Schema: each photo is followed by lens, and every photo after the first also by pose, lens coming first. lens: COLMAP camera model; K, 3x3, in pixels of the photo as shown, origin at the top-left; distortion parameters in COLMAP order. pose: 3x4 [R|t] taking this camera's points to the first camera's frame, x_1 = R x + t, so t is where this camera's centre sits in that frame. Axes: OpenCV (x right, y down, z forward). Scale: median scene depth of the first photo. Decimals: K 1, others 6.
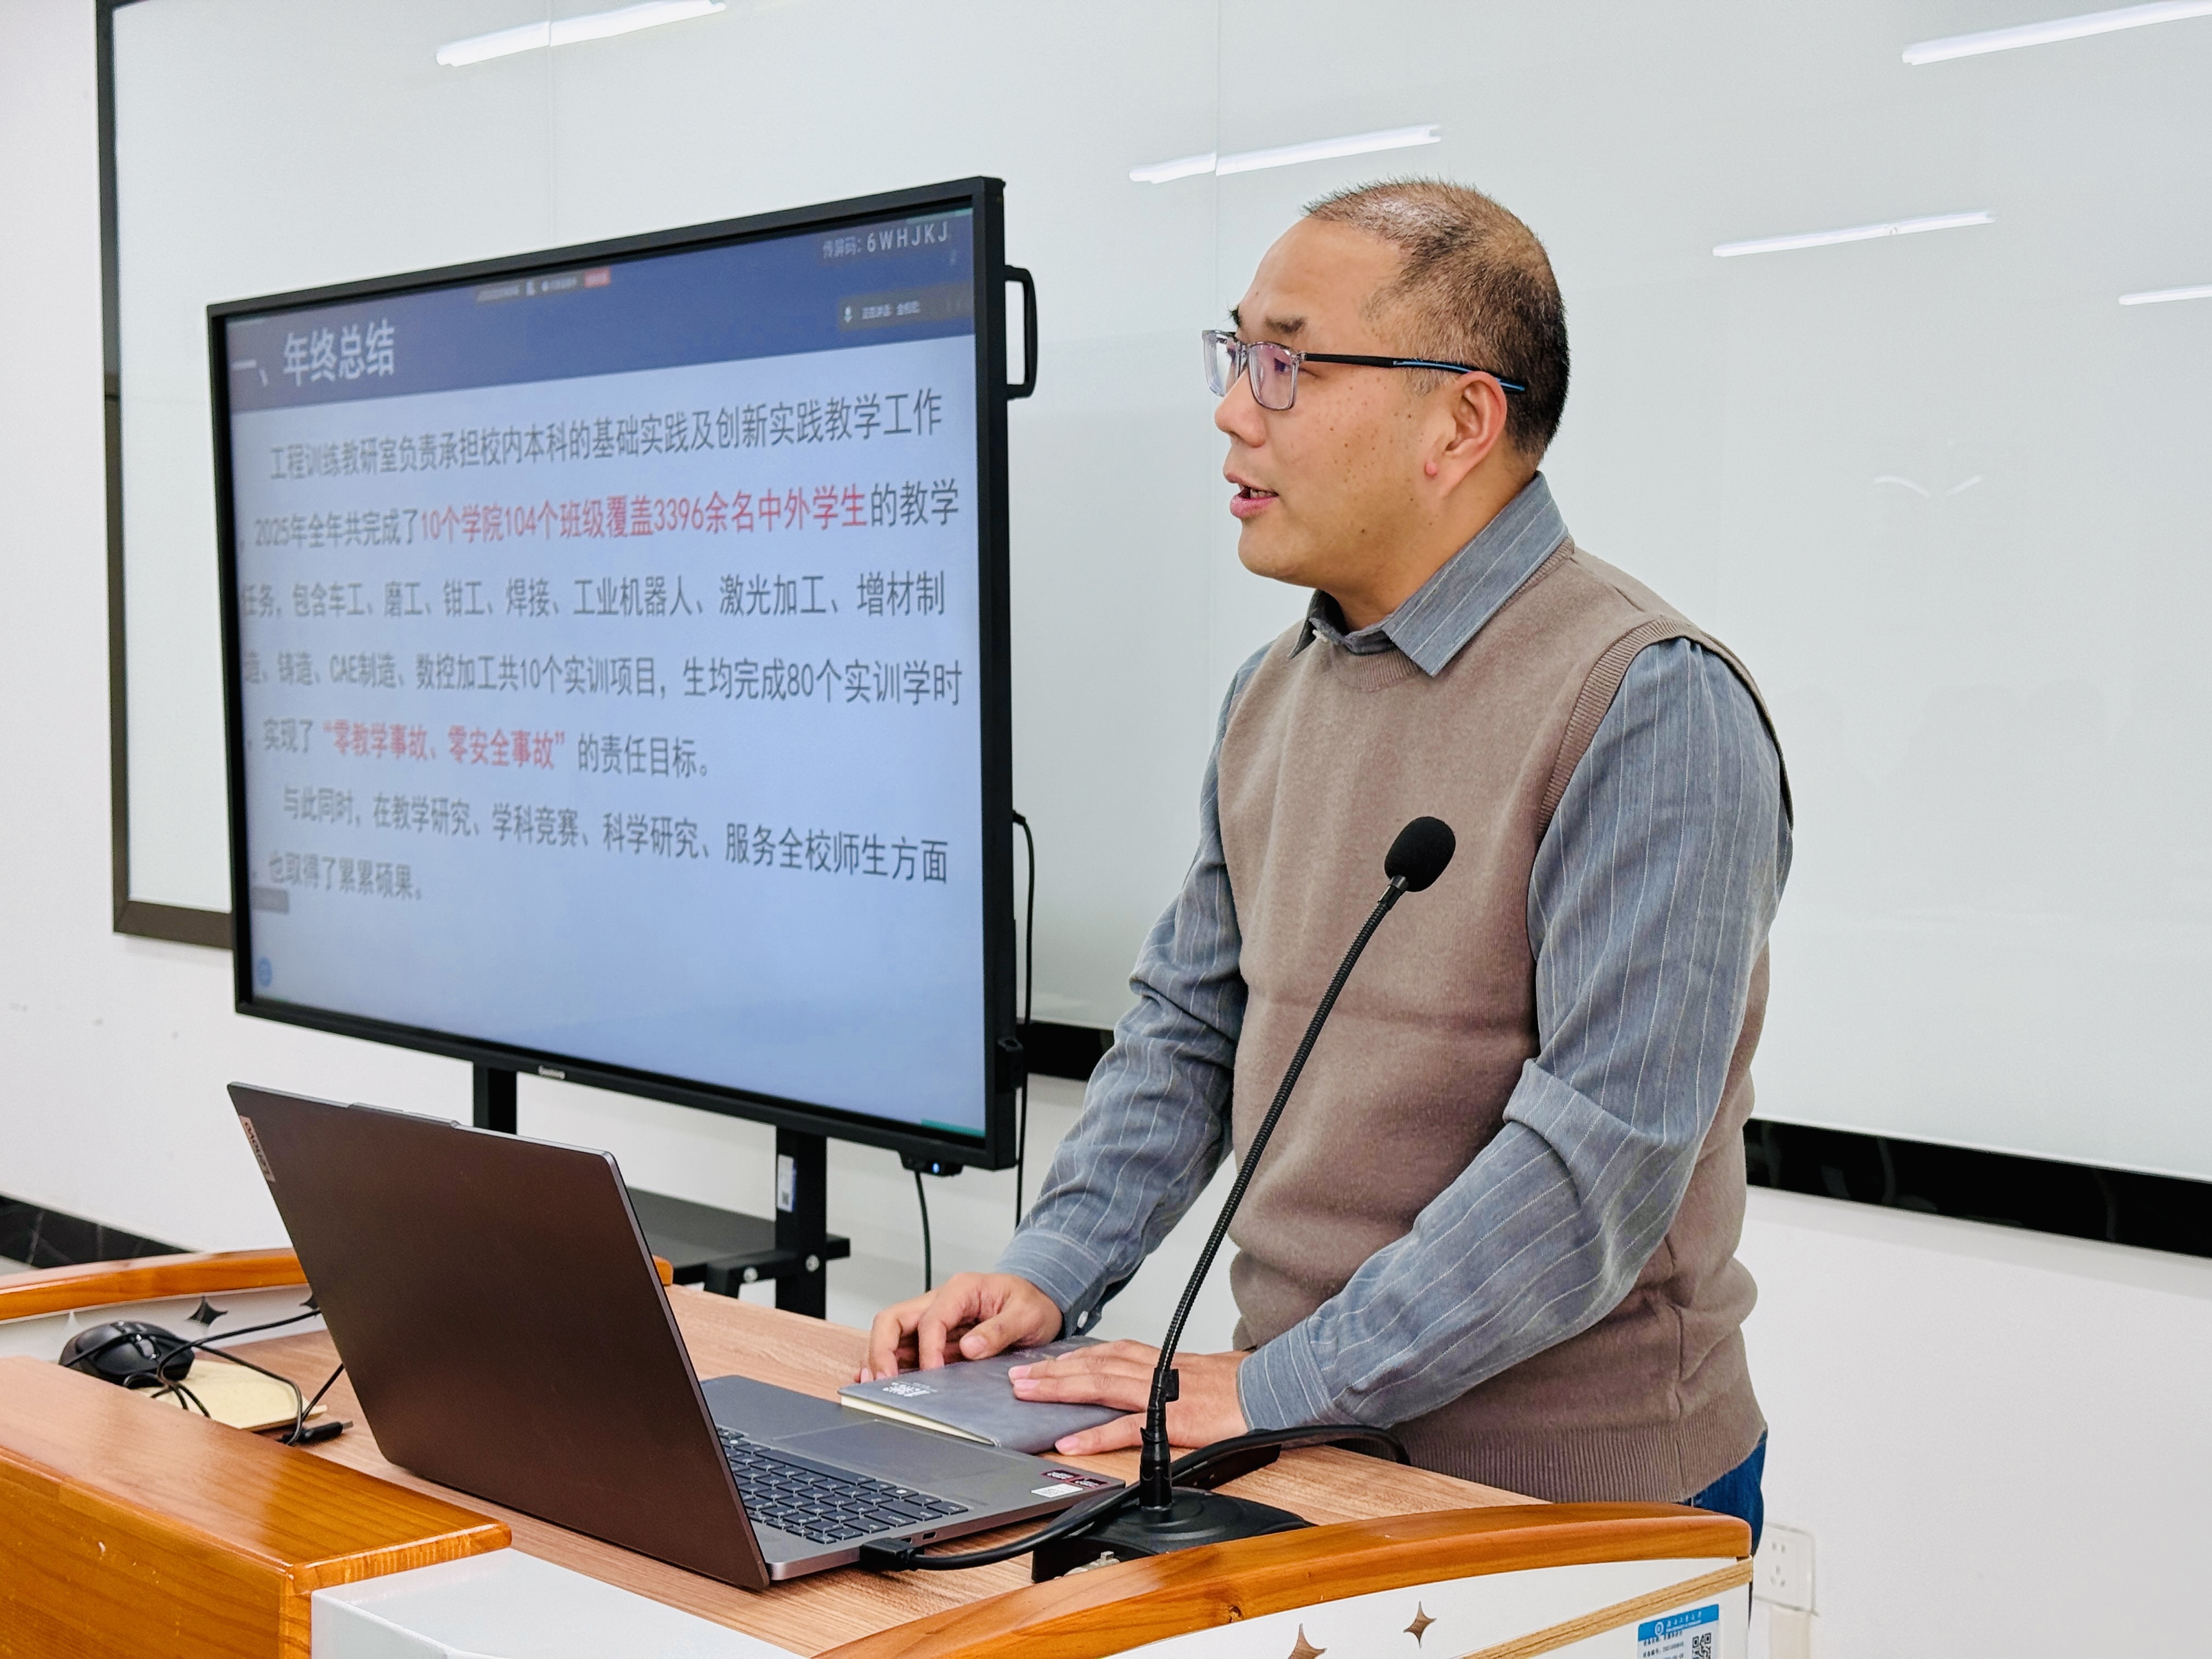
lens RADIAL K [[3138.9, 0, 1107.0], [0, 3138.9, 830.3], [0, 0, 1]] dist [0.113367, 0.000000]
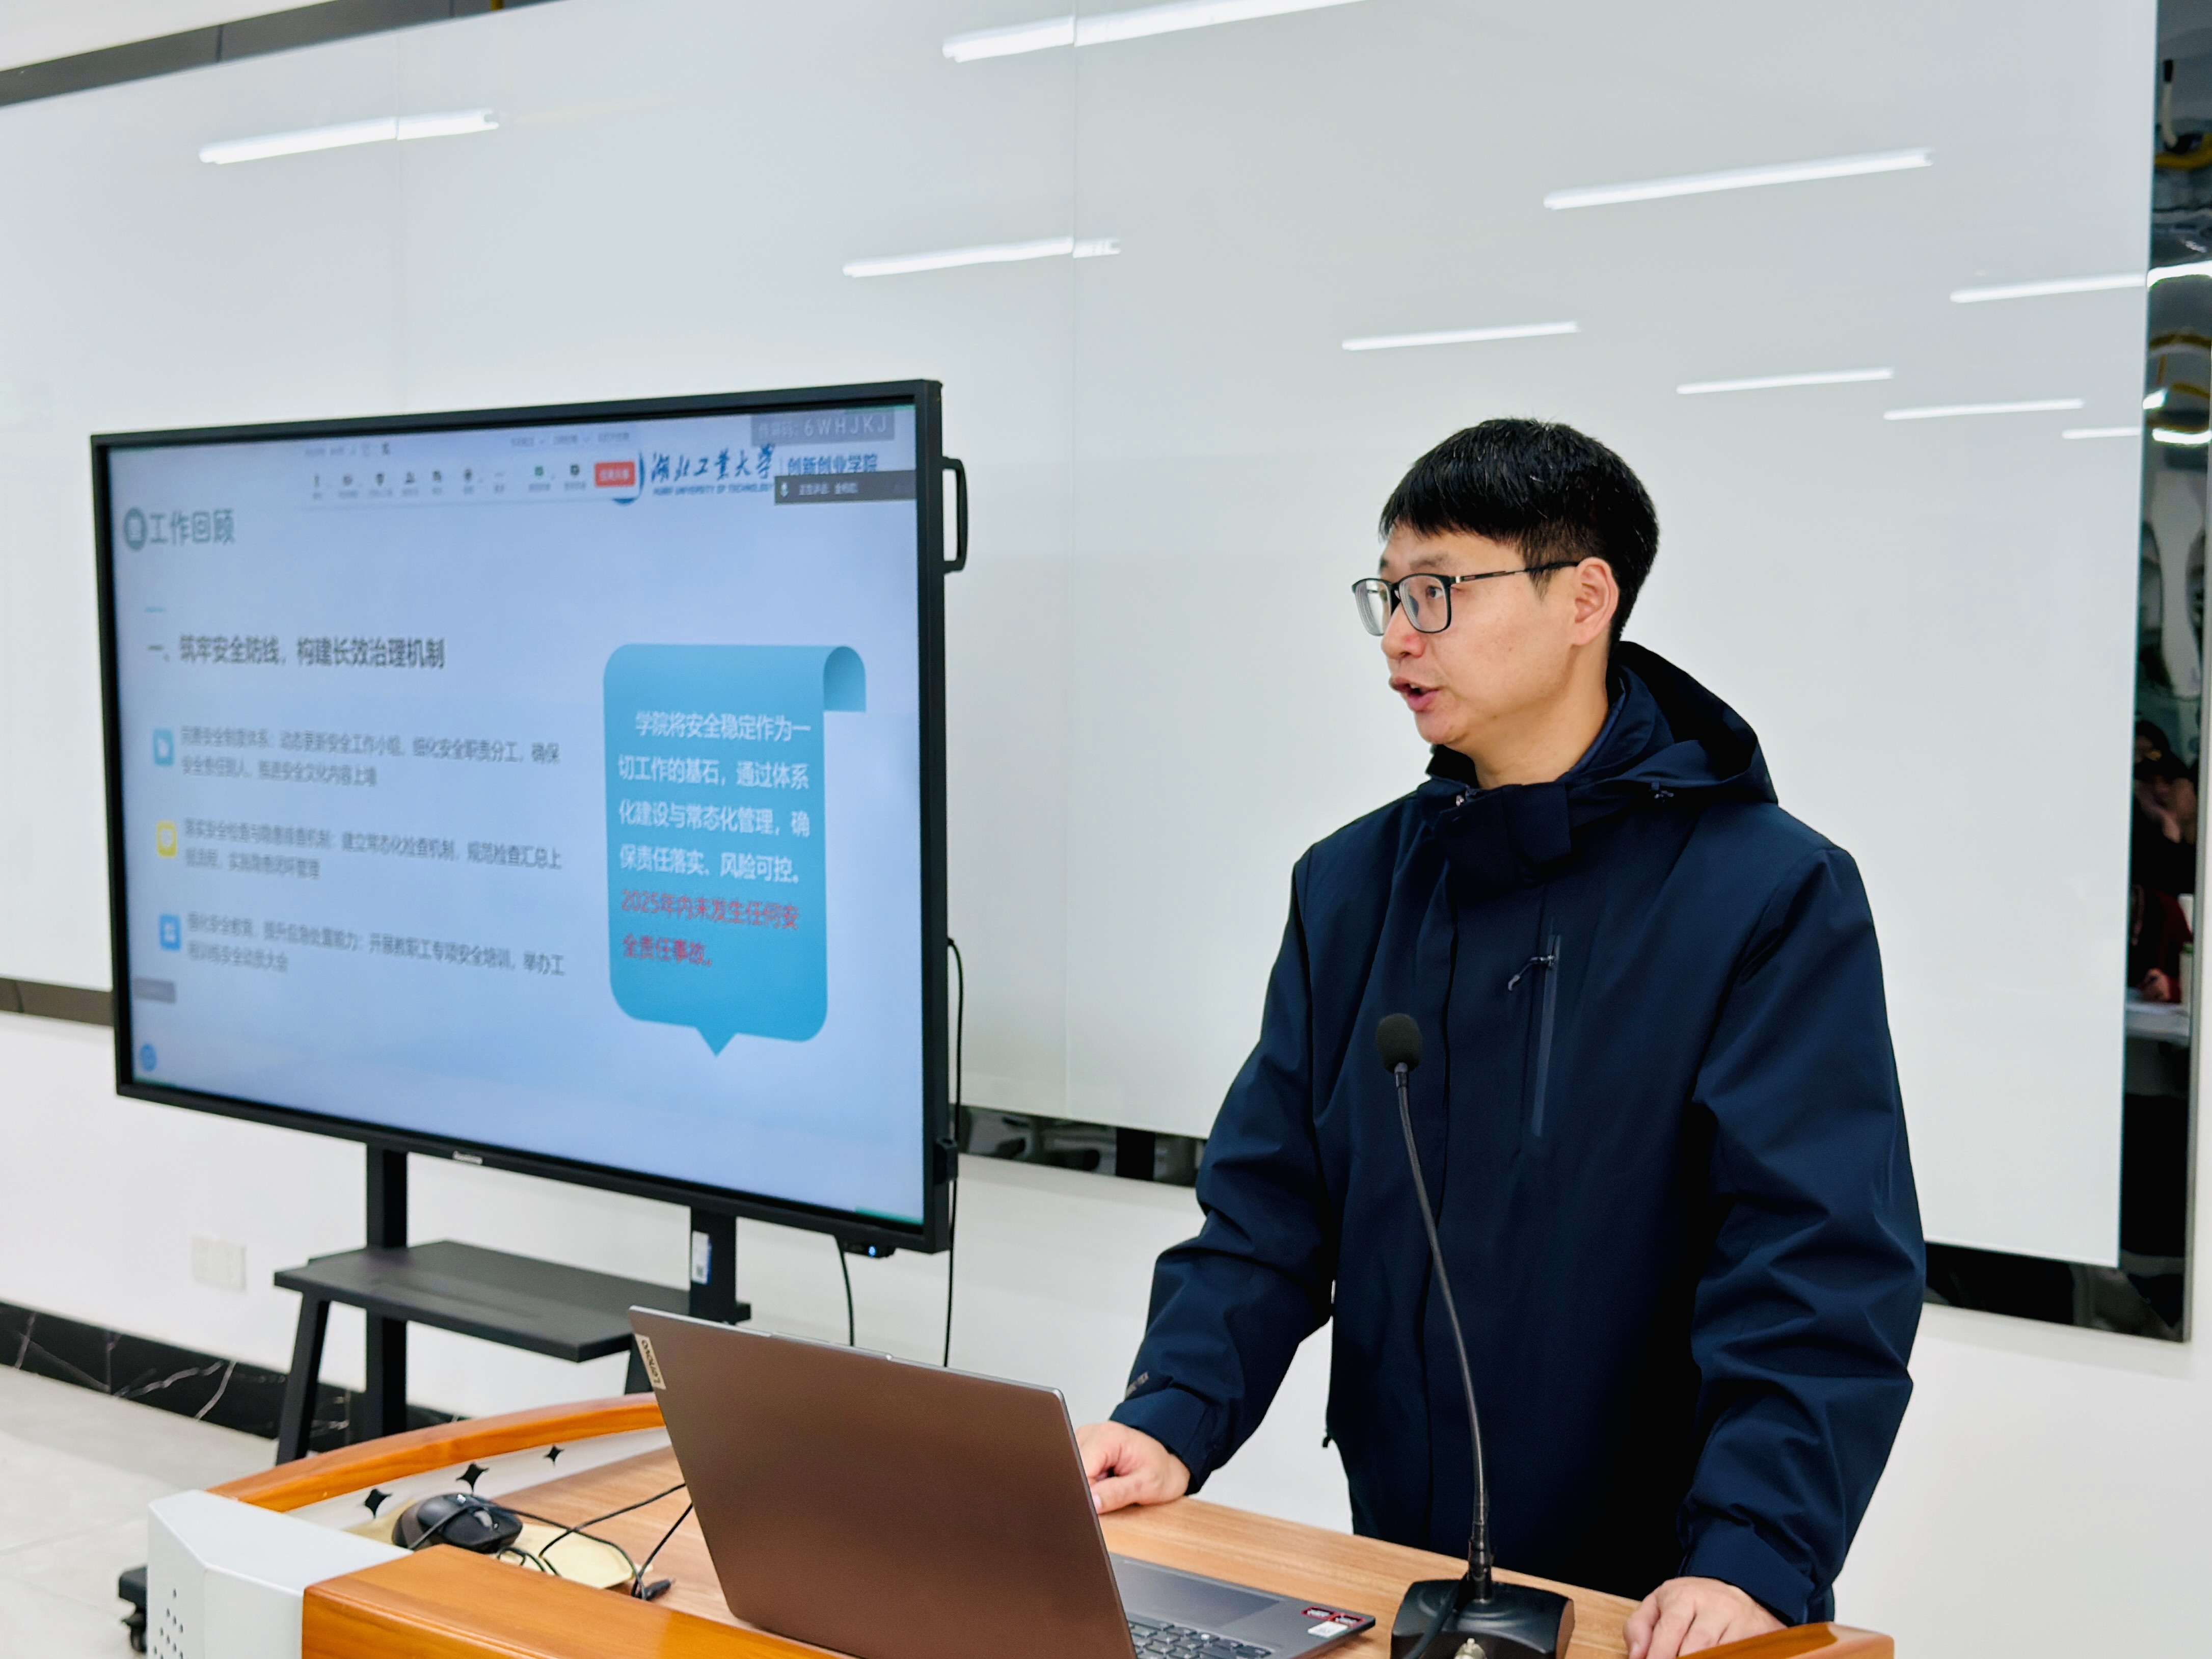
lens RADIAL K [[2906.3, 0, 1119.2], [0, 2906.3, 842.2], [0, 0, 1]] dist [0.111824, 0.000000]
pose [[0.989361, -0.005377, 0.145379, -0.120346], [0.004419, 0.999966, 0.006910, -0.046833], [-0.145411, -0.006194, 0.989352, -0.044831]]
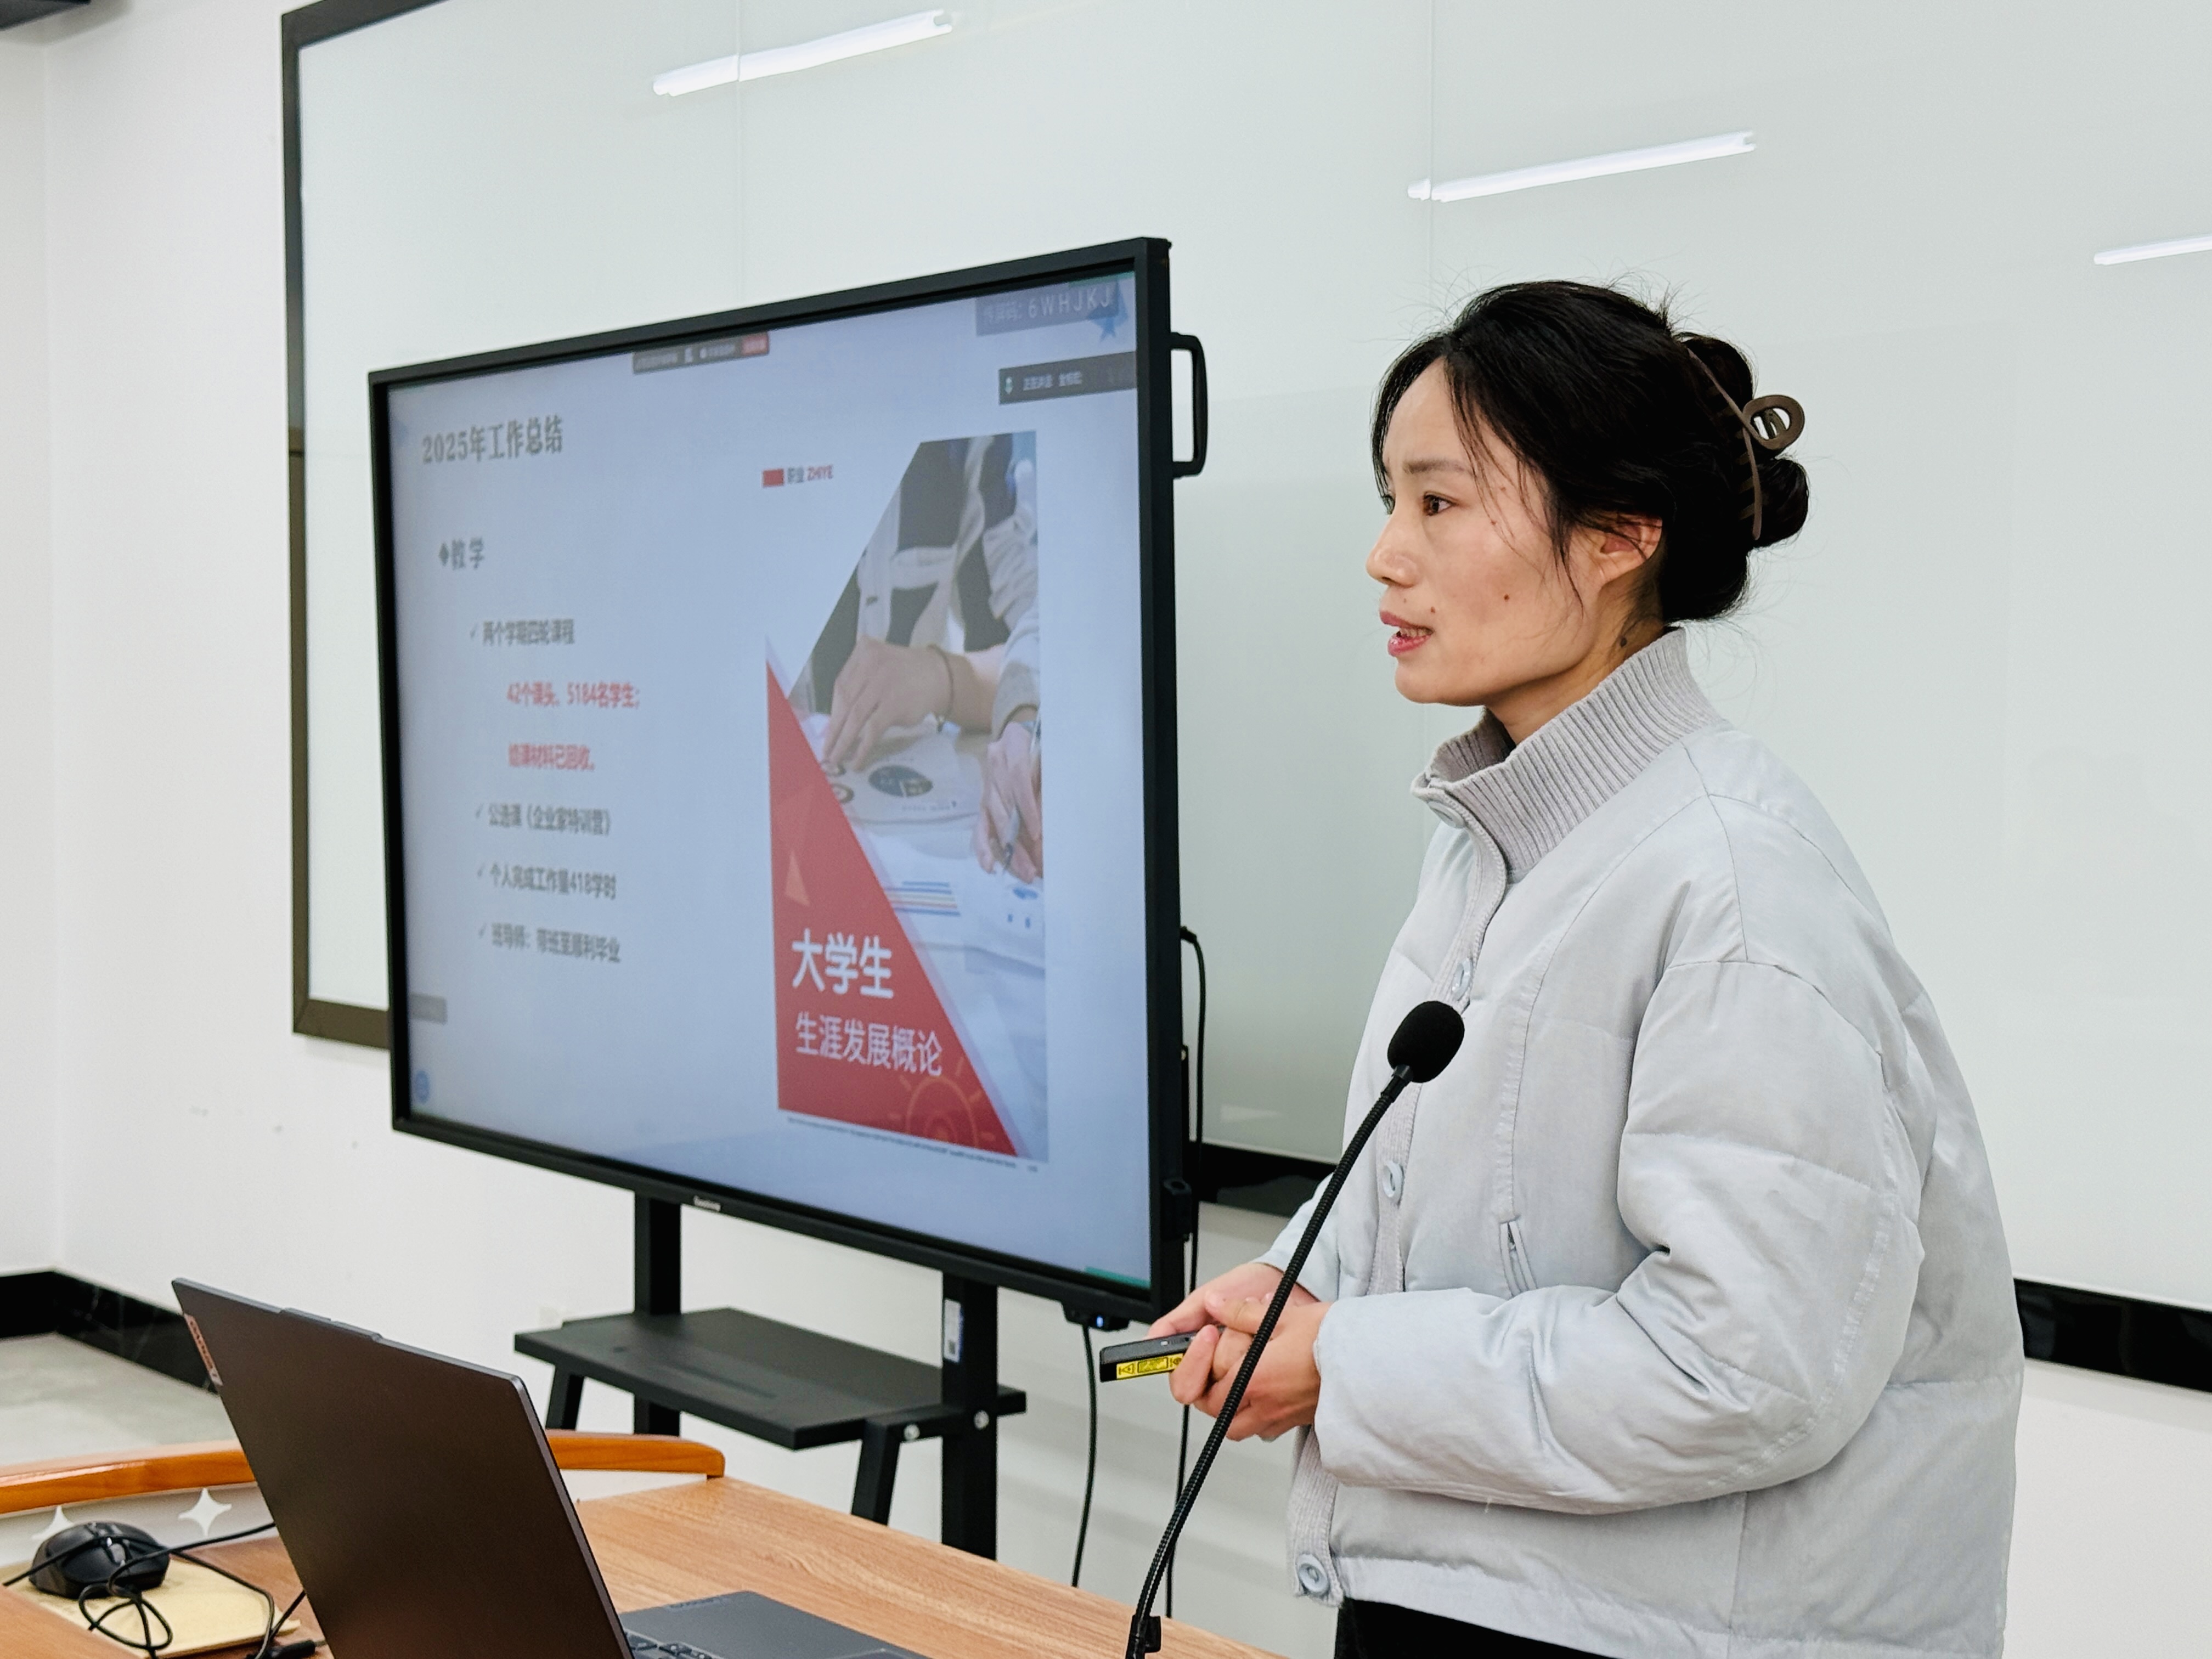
lens RADIAL K [[3479.0, 0, 1115.8], [0, 3479.0, 795.1], [0, 0, 1]] dist [0.113777, 0.000000]
pose [[0.995564, -0.001648, -0.094073, 0.045898], [-0.001059, 0.999587, -0.028723, -0.015812], [0.094082, 0.028695, 0.995151, -0.004299]]
